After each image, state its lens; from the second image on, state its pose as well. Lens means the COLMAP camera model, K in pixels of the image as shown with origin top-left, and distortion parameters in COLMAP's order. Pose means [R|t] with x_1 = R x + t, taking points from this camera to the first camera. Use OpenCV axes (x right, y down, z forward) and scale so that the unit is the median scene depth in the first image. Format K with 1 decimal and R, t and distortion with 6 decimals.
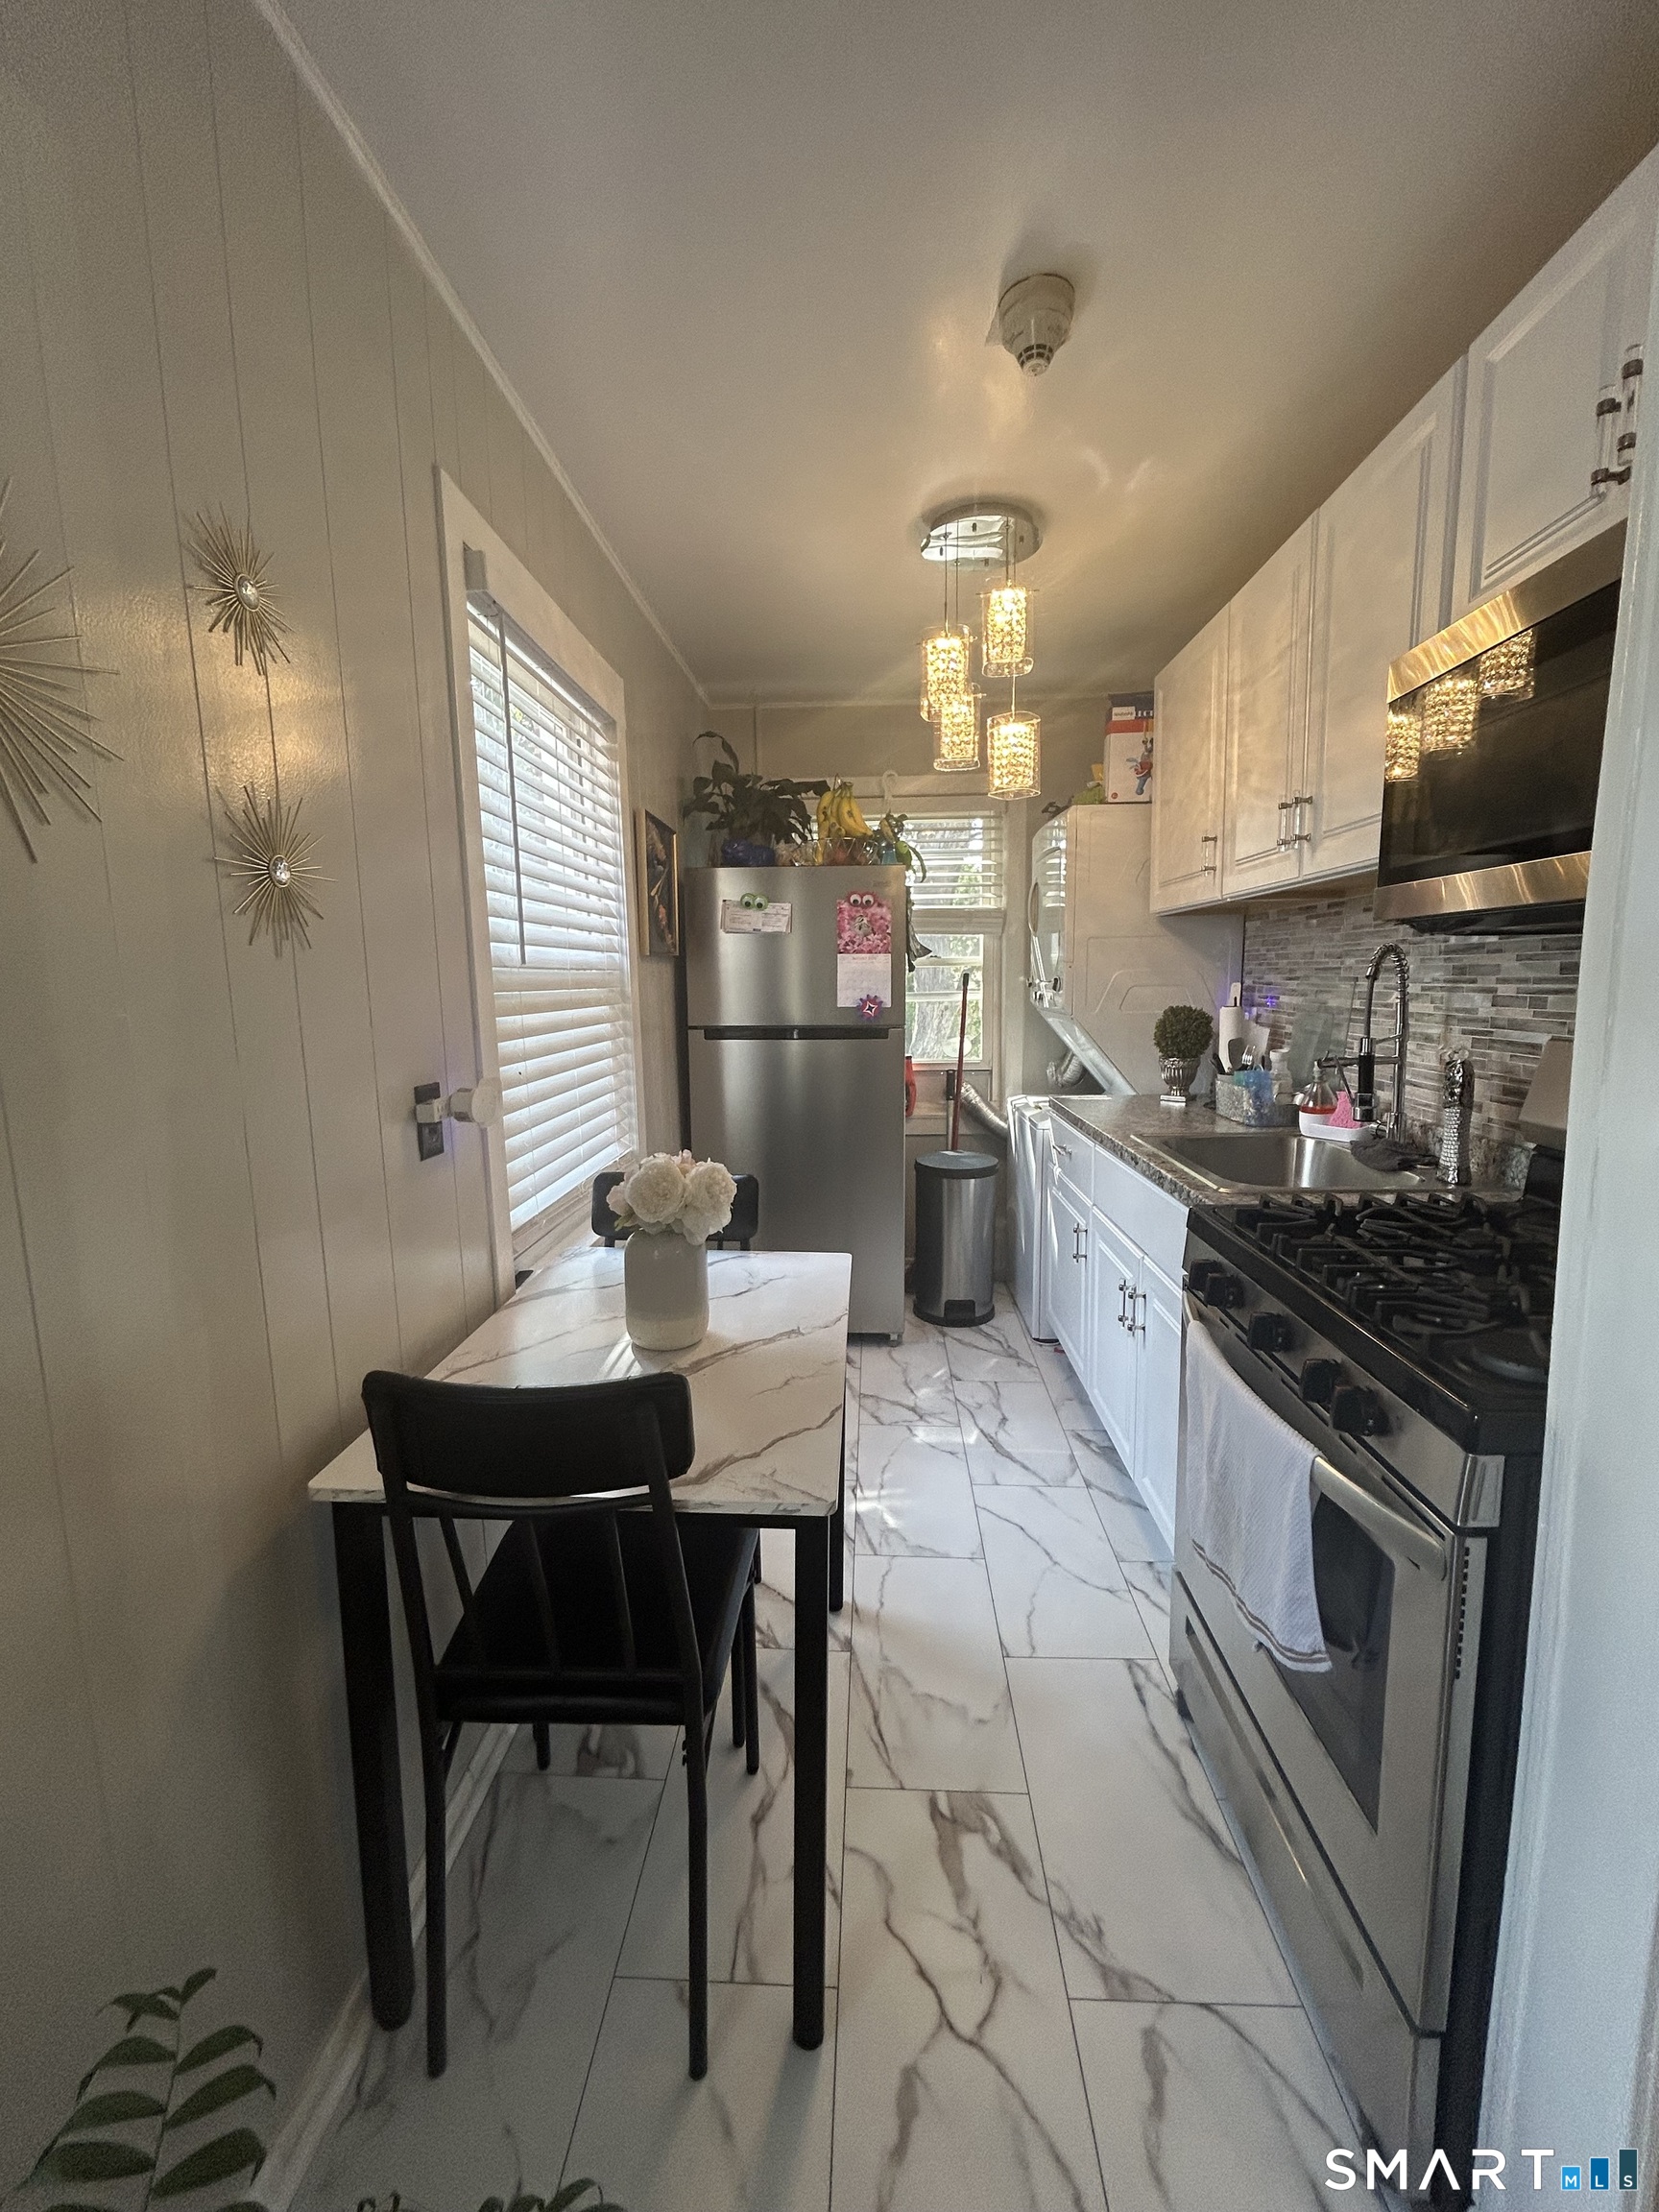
lens RADIAL K [[897.5, 0, 835.4], [0, 897.5, 1099.5], [0, 0, 1]] dist [-0.001505, 0.001092]
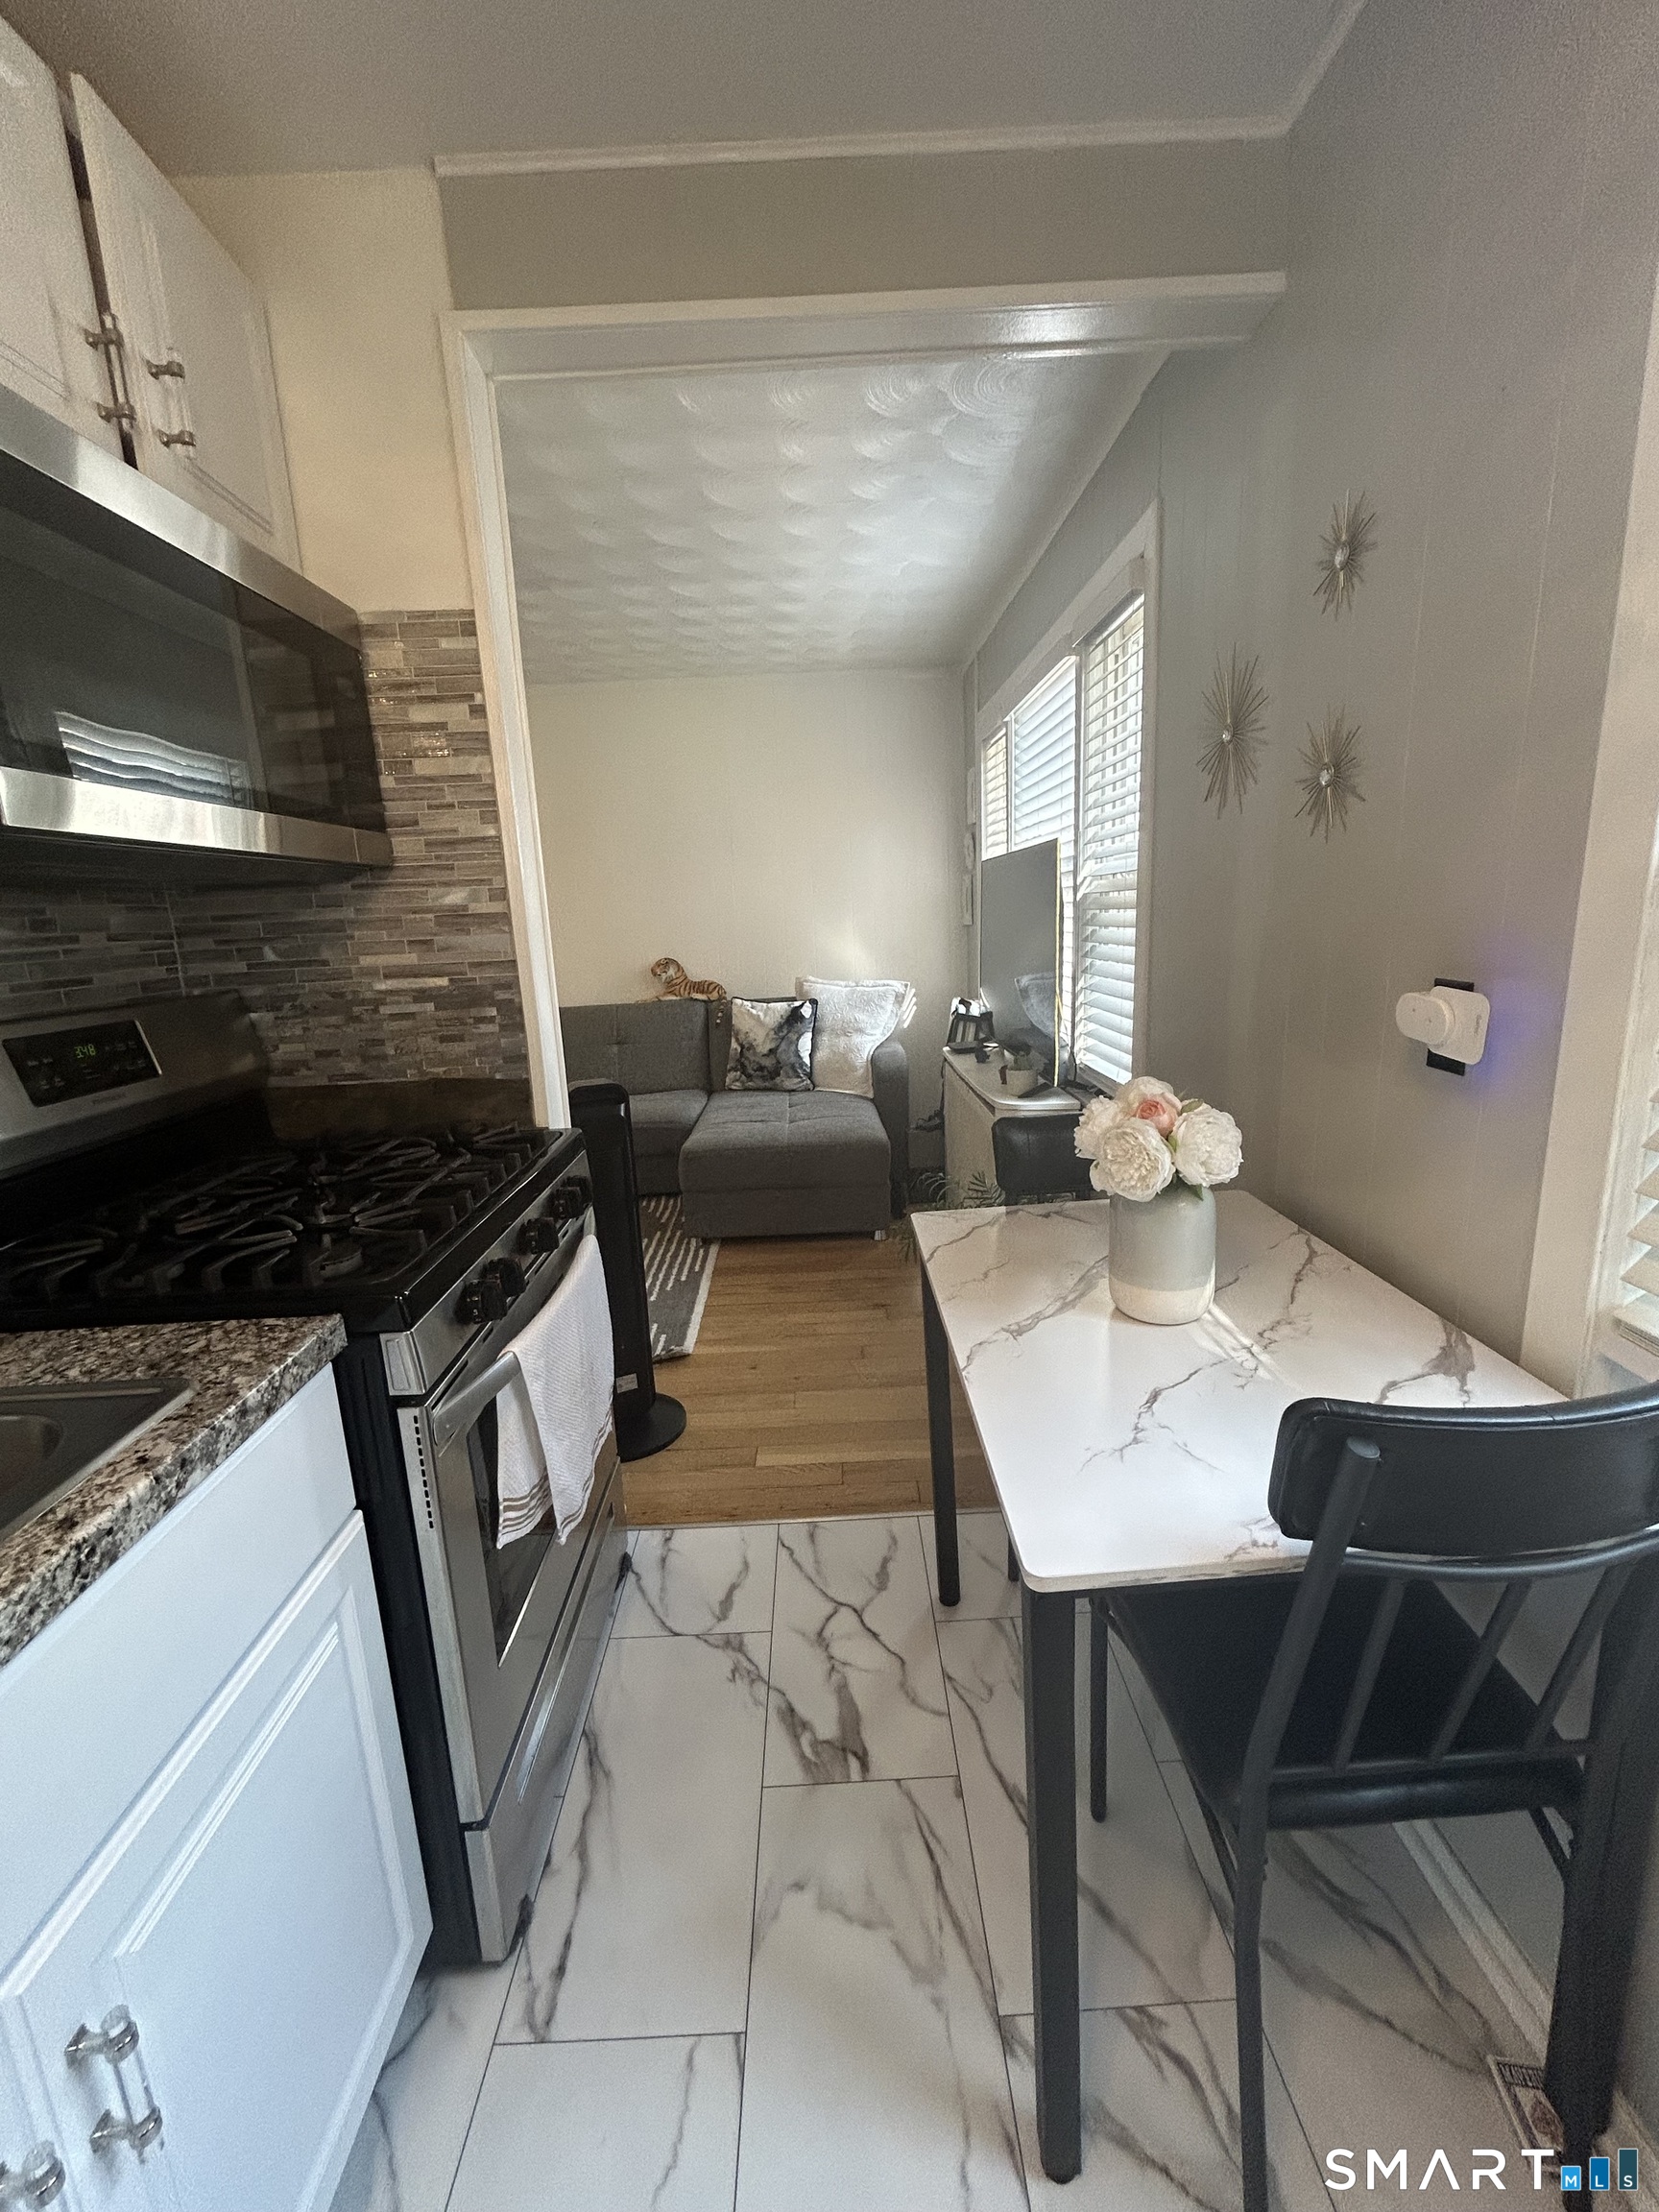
lens RADIAL K [[897.5, 0, 829.1], [0, 897.5, 1101.7], [0, 0, 1]] dist [-0.001505, 0.001092]
pose [[-0.996509, 0.072886, -0.040700, 0.136520], [0.054800, 0.938932, 0.339710, -0.209111], [0.062975, 0.336294, -0.939649, 1.689036]]
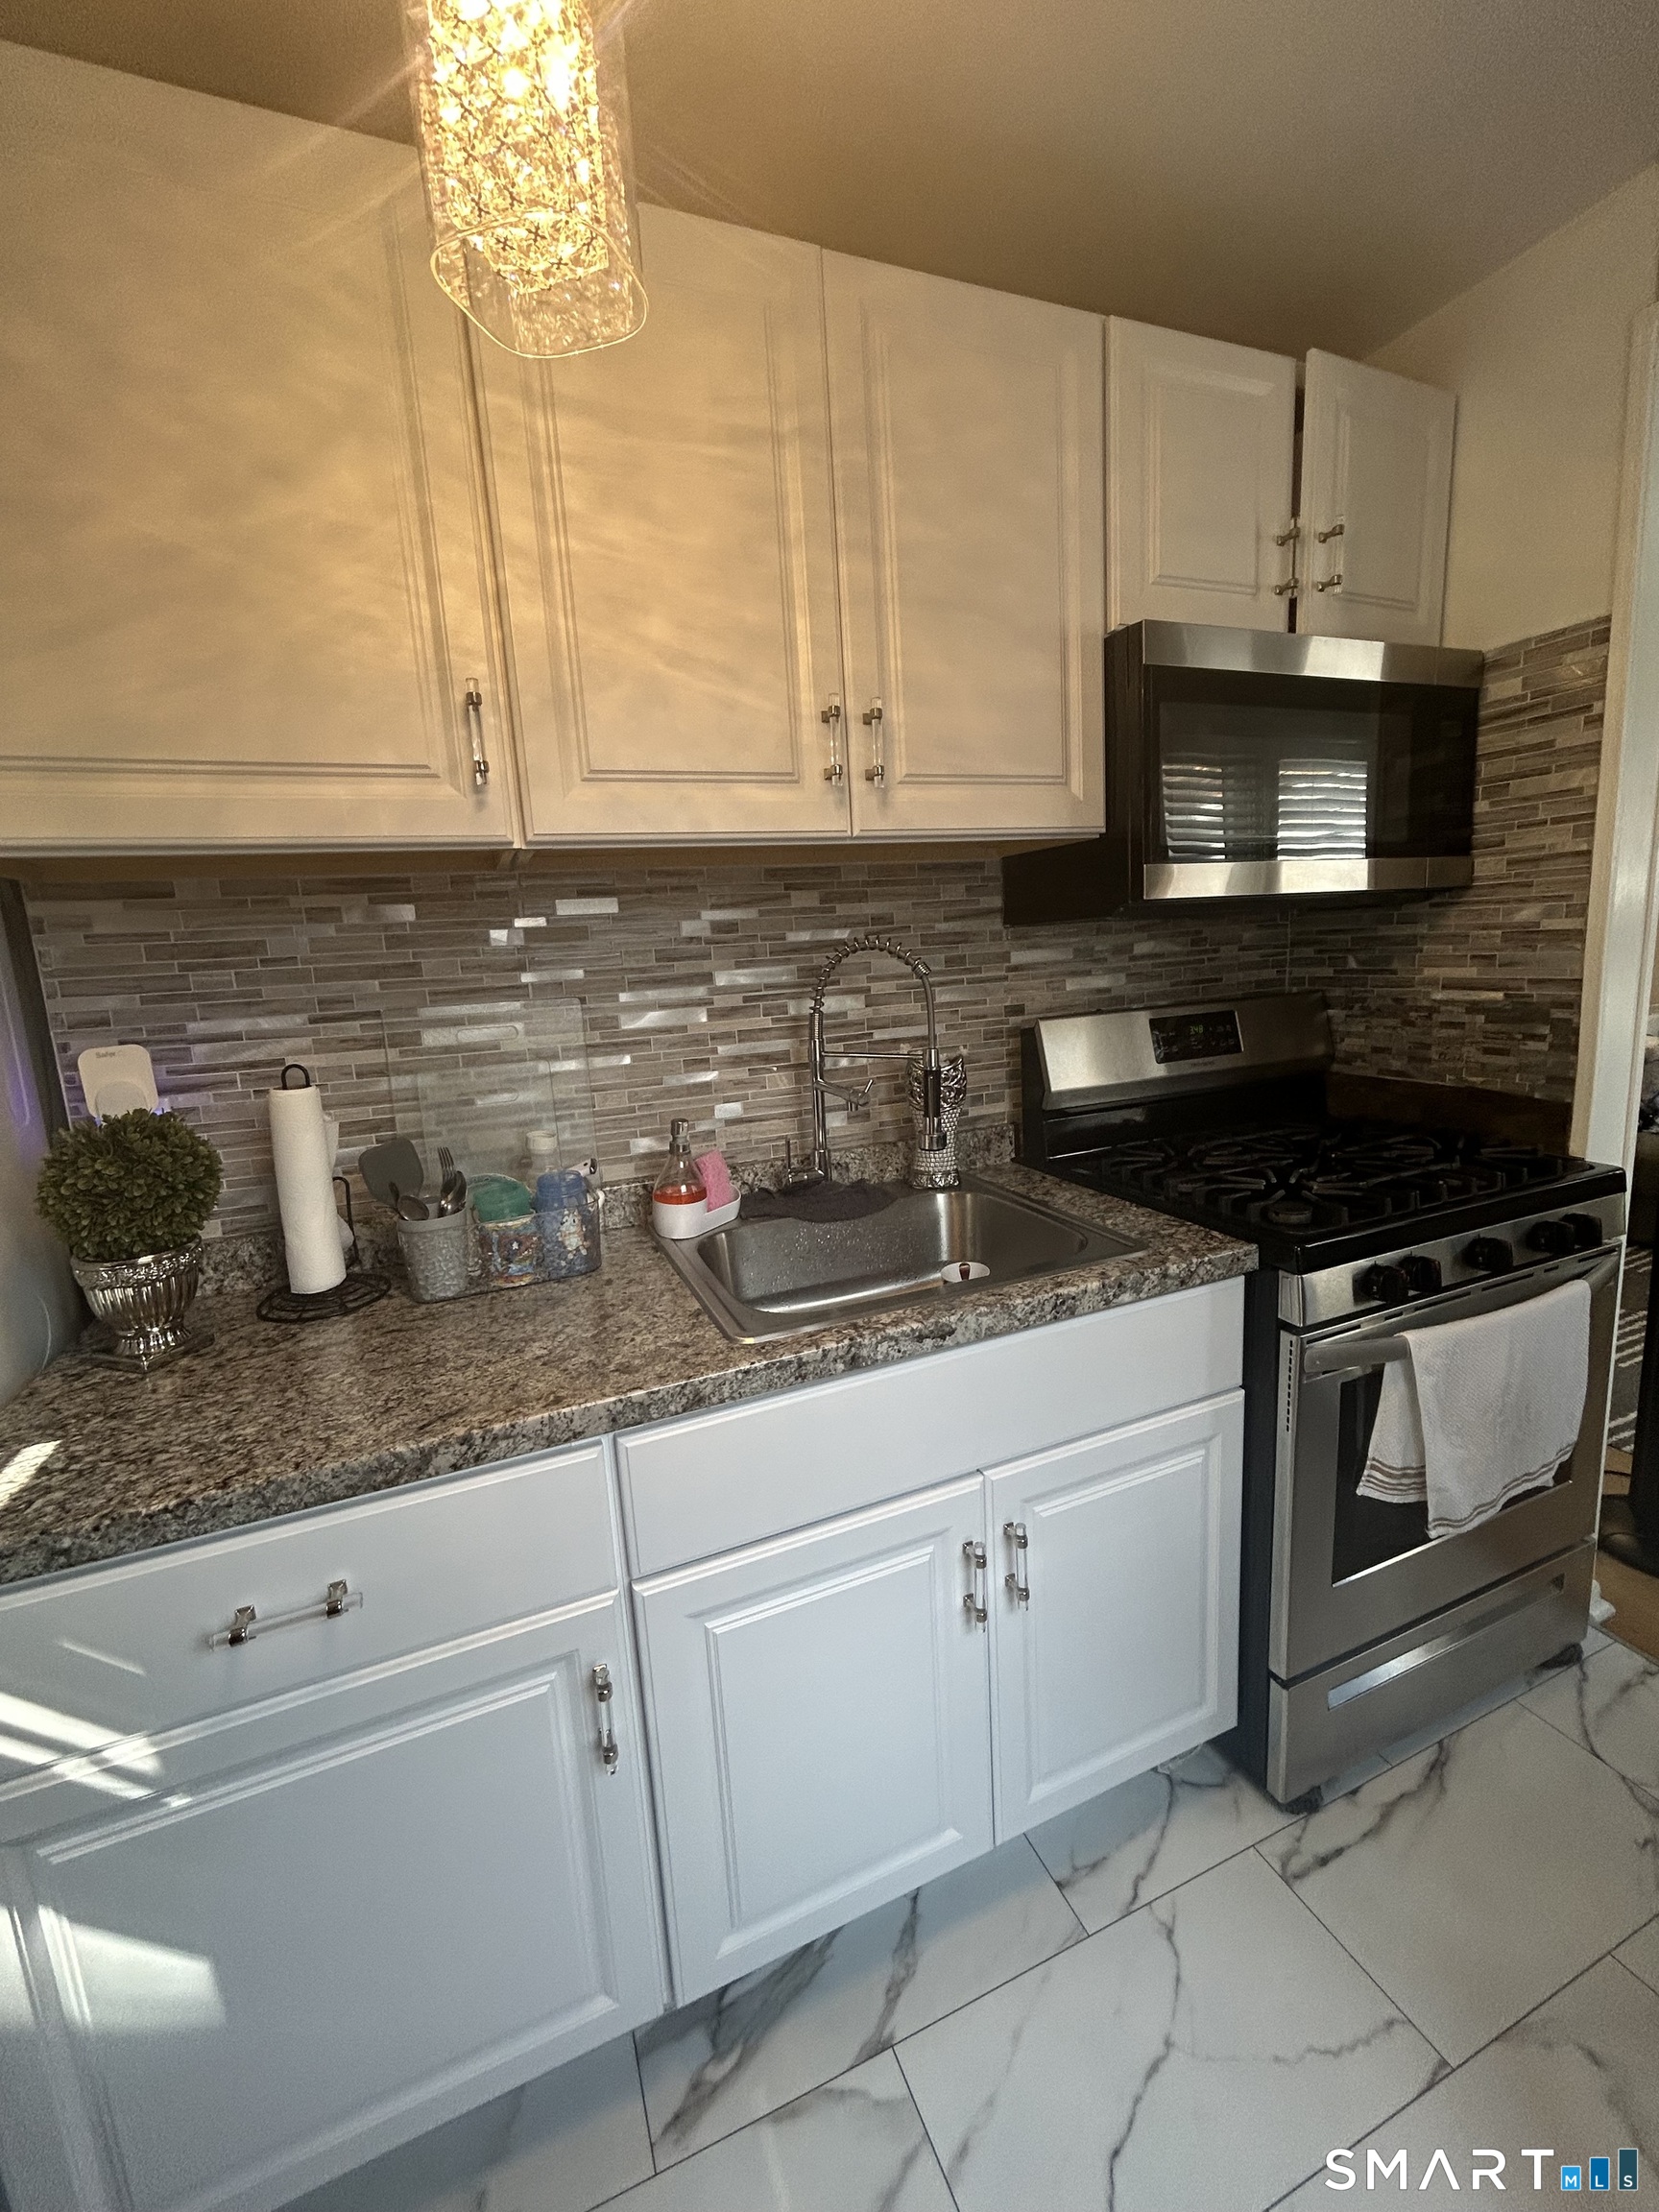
lens RADIAL K [[897.5, 0, 832.0], [0, 897.5, 1100.0], [0, 0, 1]] dist [-0.001505, 0.001092]
pose [[-0.414710, -0.110004, 0.903280, -0.141036], [0.188660, 0.960702, 0.203614, -0.262882], [-0.890181, 0.254854, -0.377660, 1.783290]]
